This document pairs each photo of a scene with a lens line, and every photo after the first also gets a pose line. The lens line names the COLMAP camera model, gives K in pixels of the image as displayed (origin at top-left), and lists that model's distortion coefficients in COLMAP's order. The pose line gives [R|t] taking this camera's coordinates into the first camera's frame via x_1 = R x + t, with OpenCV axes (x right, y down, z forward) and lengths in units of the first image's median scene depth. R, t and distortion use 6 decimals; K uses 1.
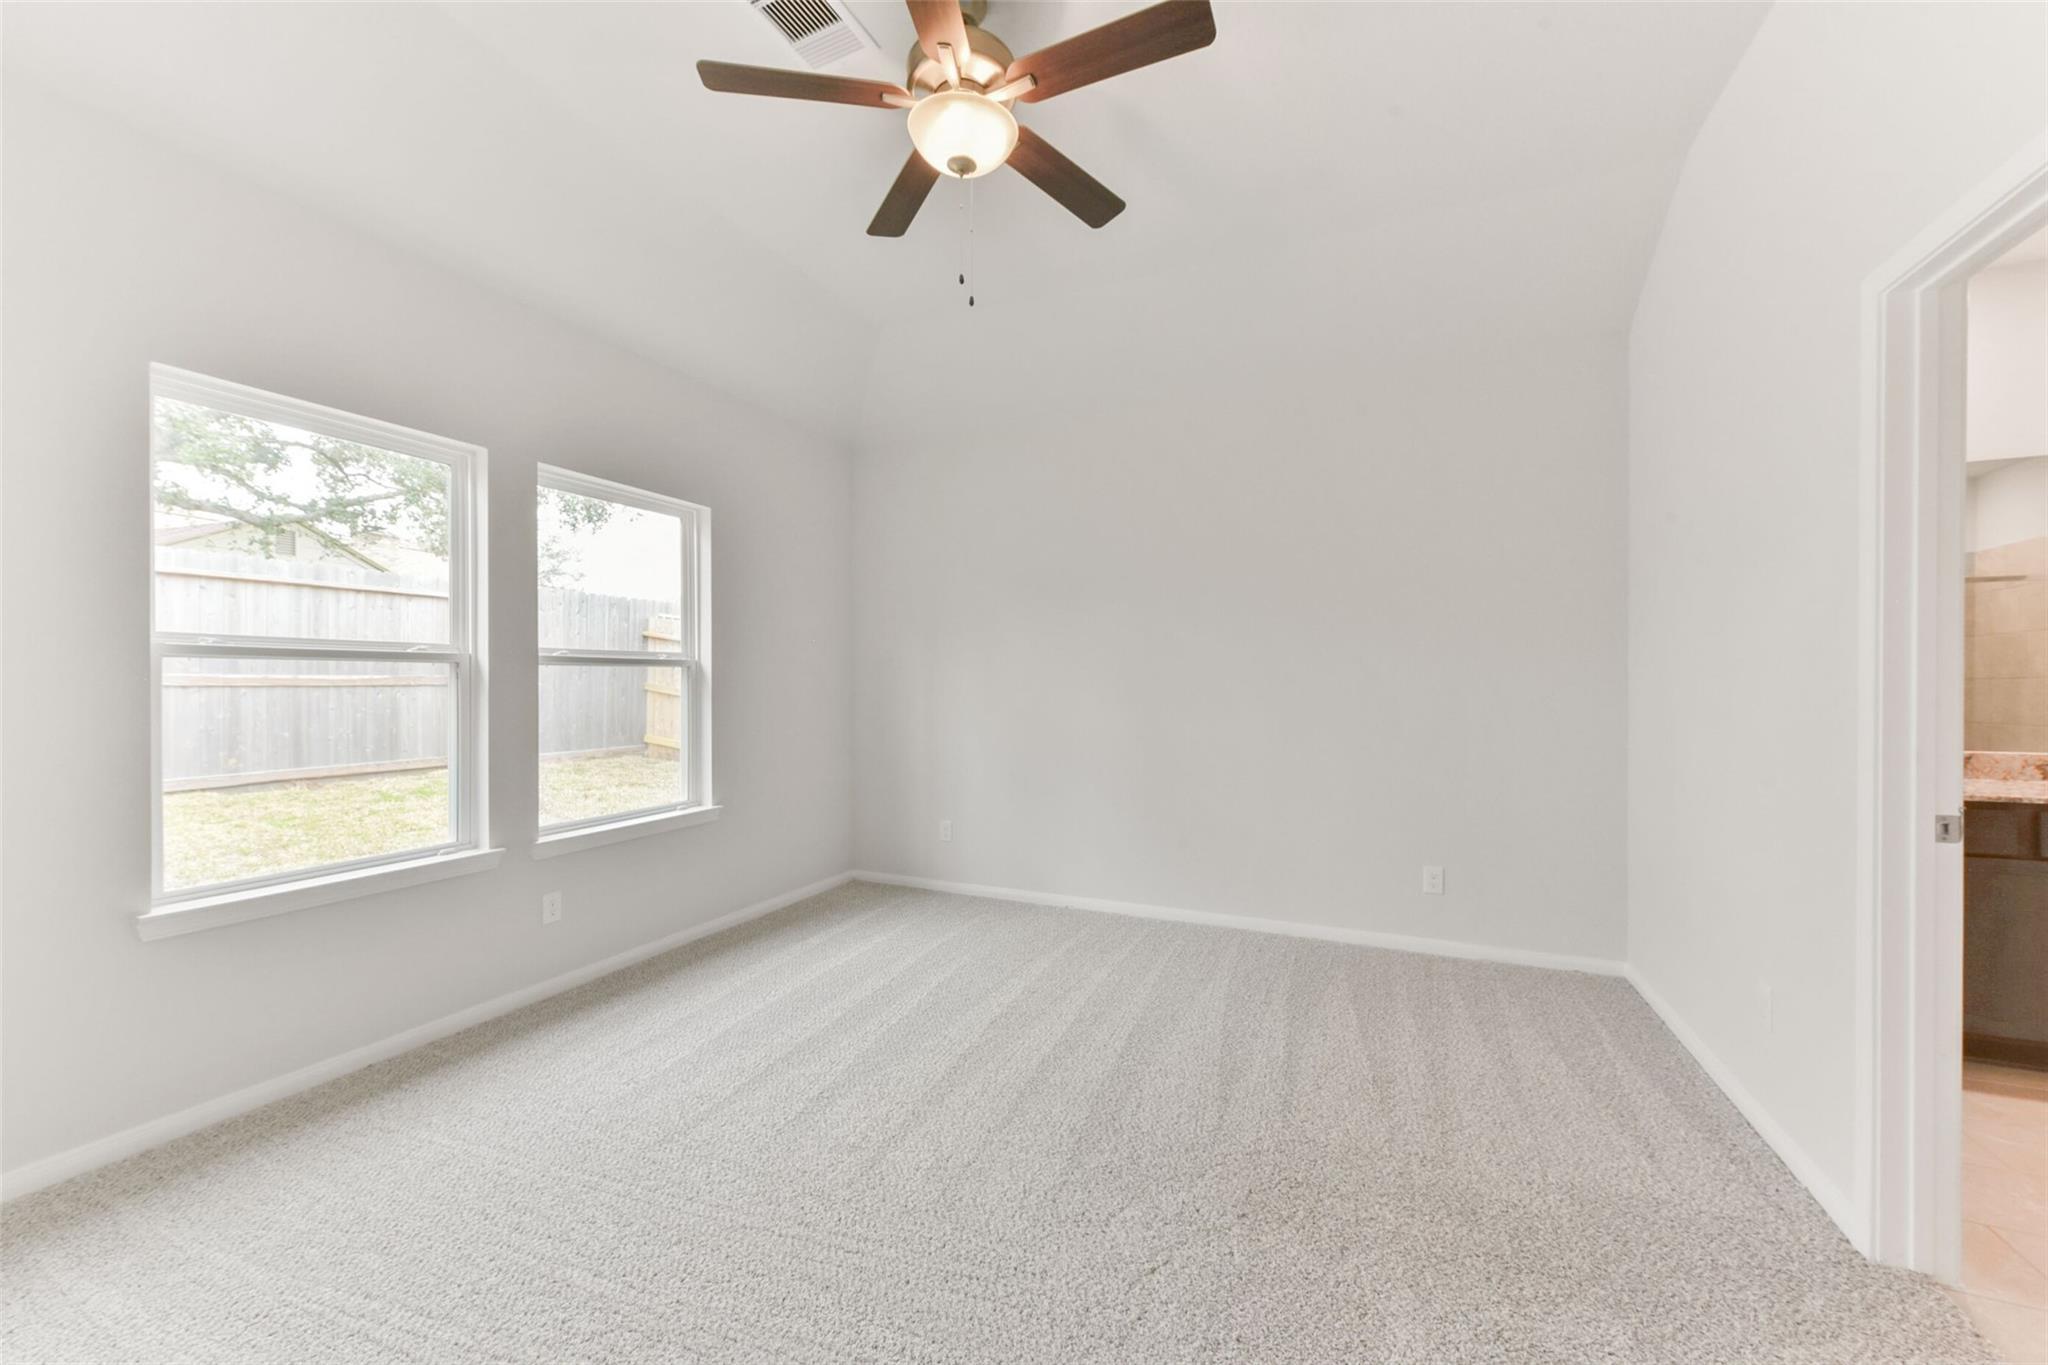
lens RADIAL K [[796.7, 0, 1032.0], [0, 796.7, 688.4], [0, 0, 1]] dist [0.000575, -0.000028]
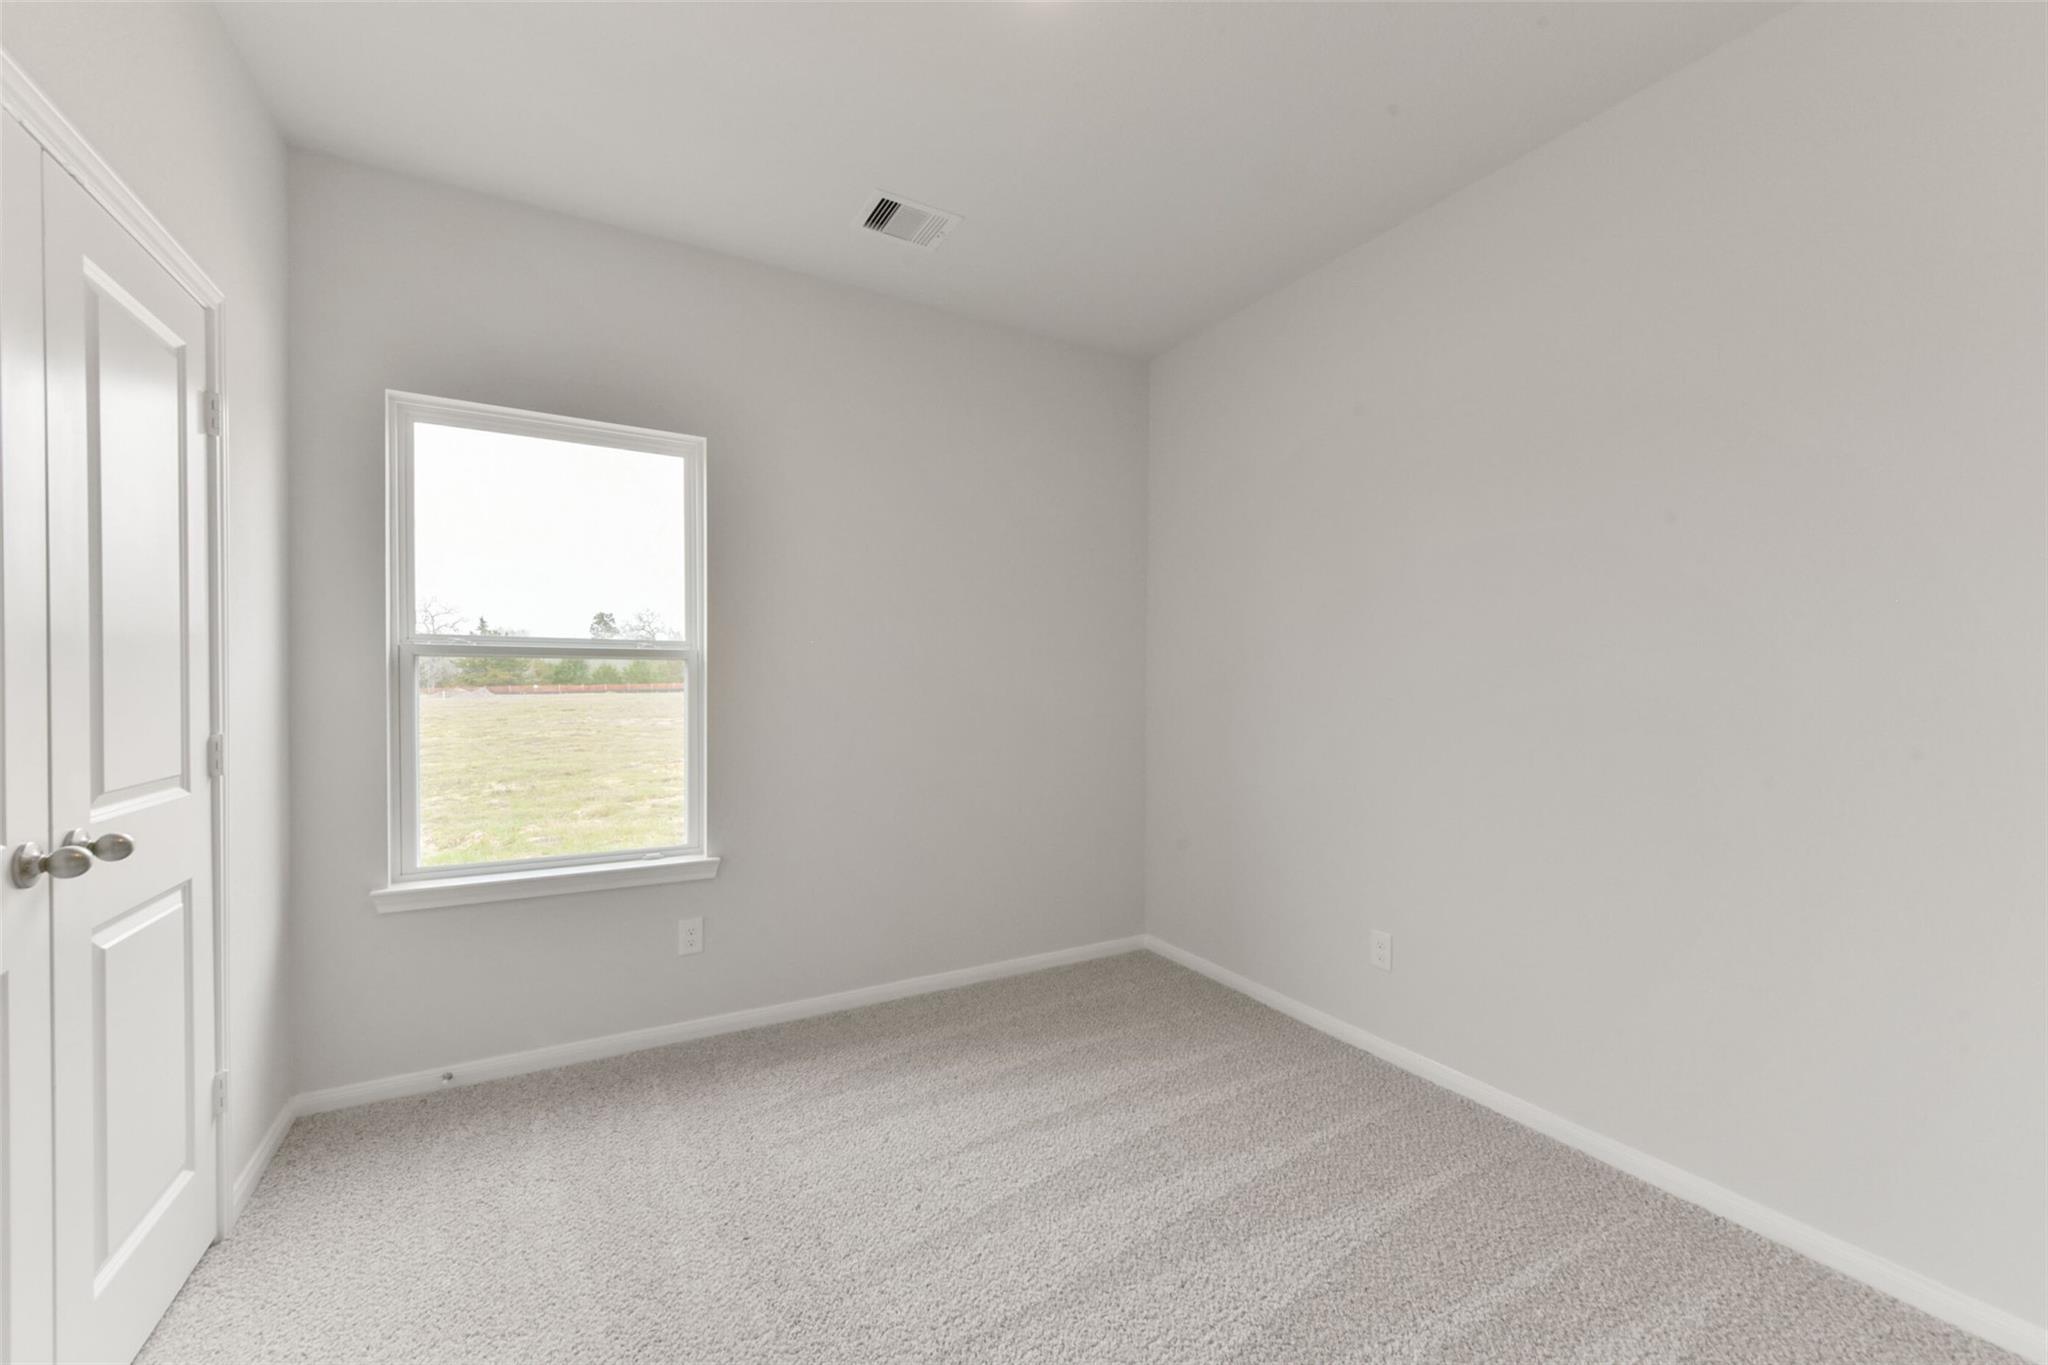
lens RADIAL K [[808.2, 0, 1025.8], [0, 808.2, 670.0], [0, 0, 1]] dist [0.002159, 0.000117]
pose [[0.792395, -0.004592, -0.609991, 0.310610], [-0.008895, 0.999778, -0.019081, -0.007237], [0.609943, 0.020546, 0.792179, 0.713369]]
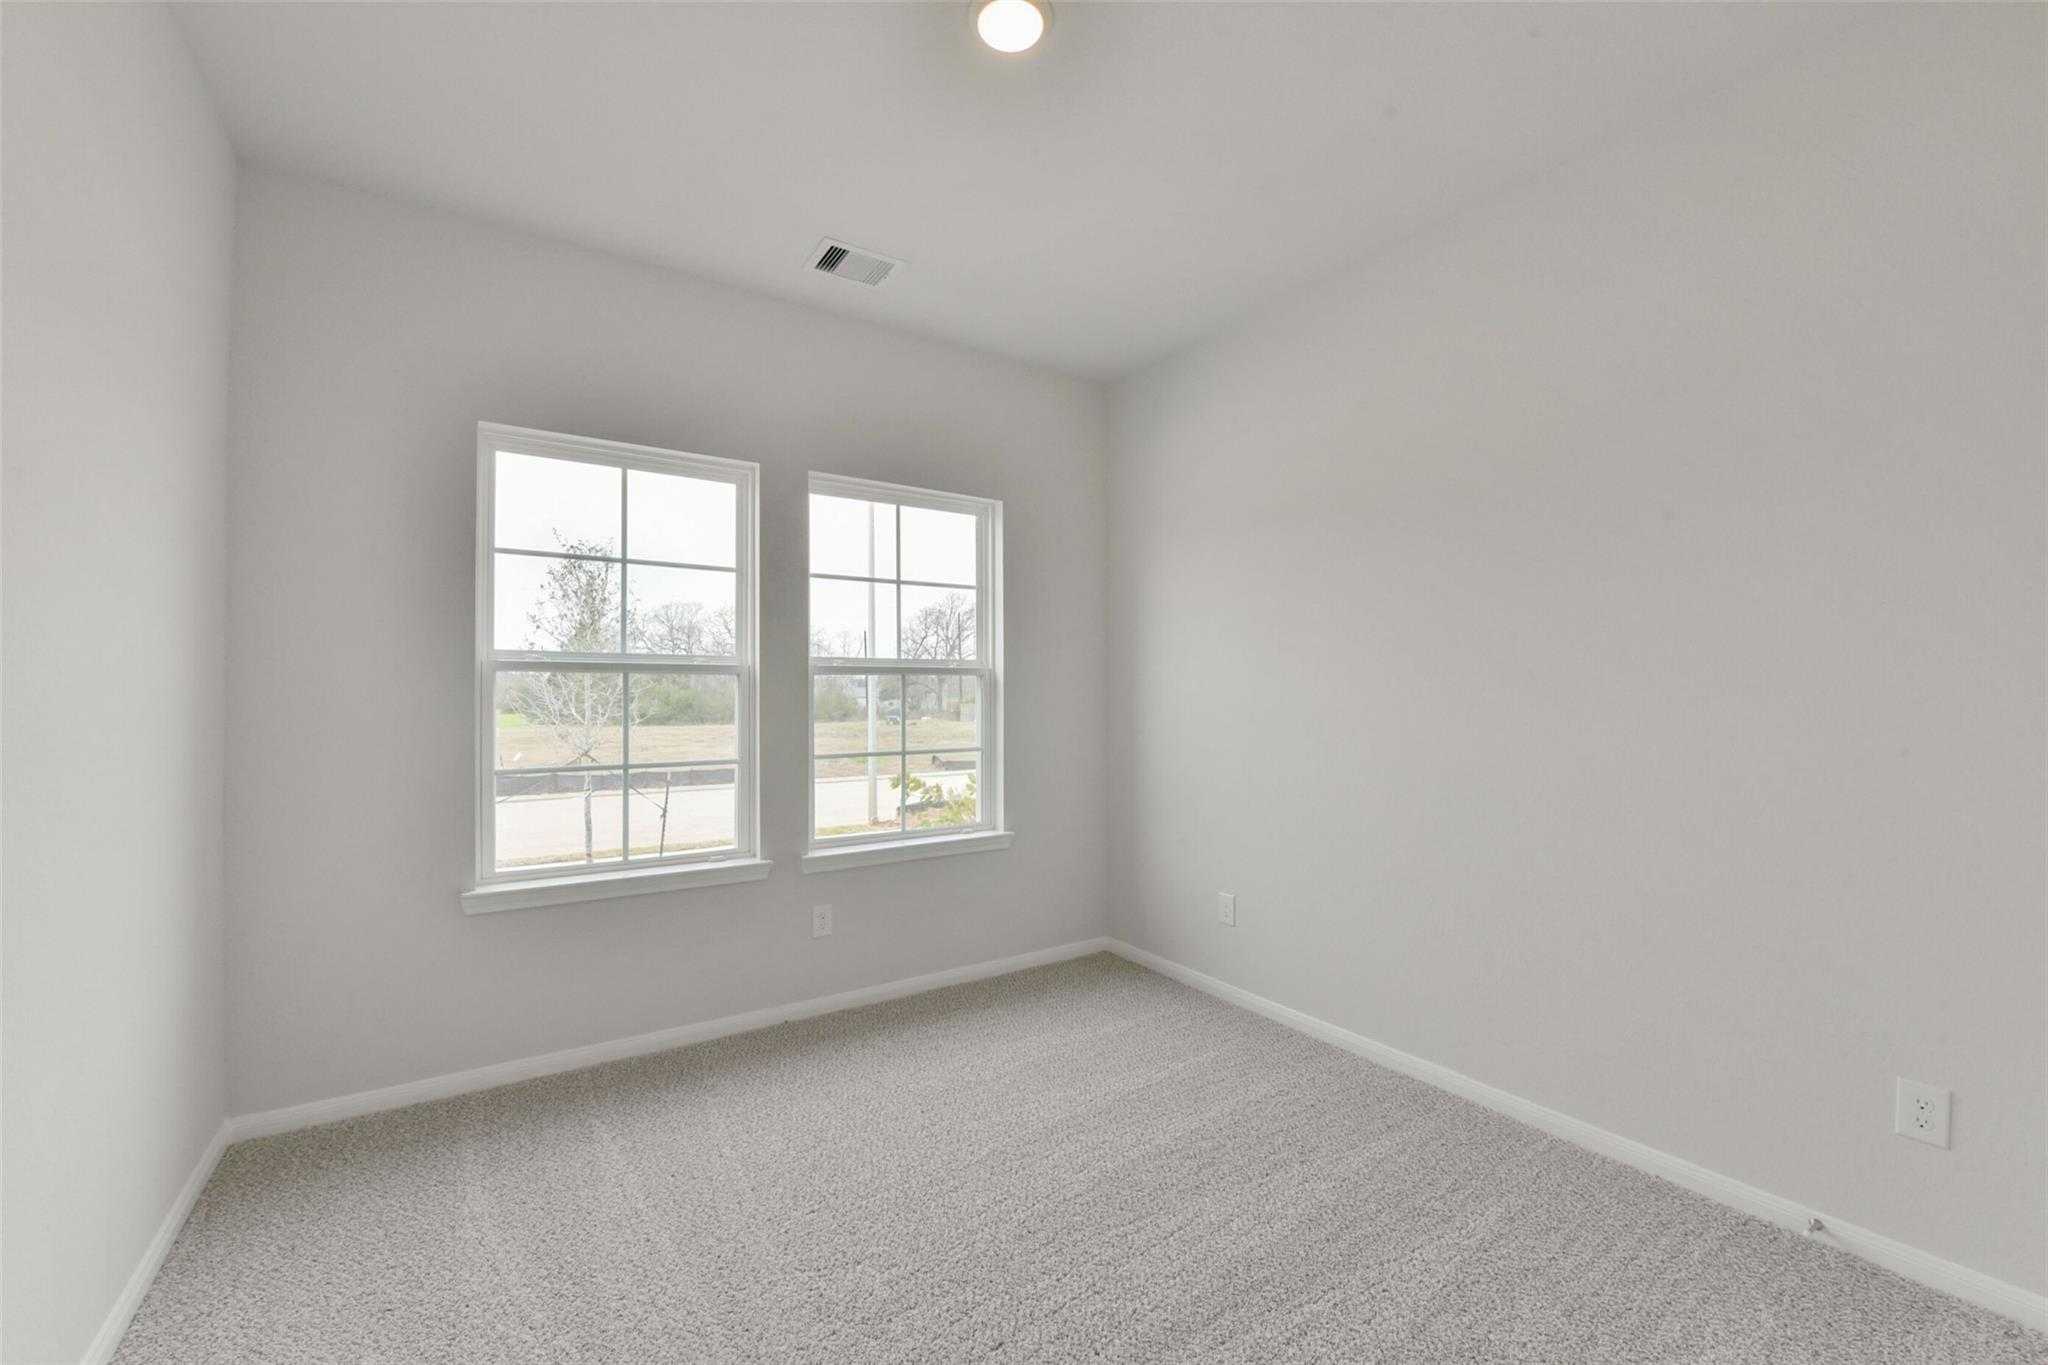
lens RADIAL K [[801.5, 0, 1021.8], [0, 801.5, 674.0], [0, 0, 1]] dist [-0.037997, 0.020911]
pose [[0.836355, -0.013109, -0.548032, 0.131517], [-0.003390, 0.999571, -0.029084, -0.002820], [0.548178, 0.026182, 0.835952, 0.302253]]
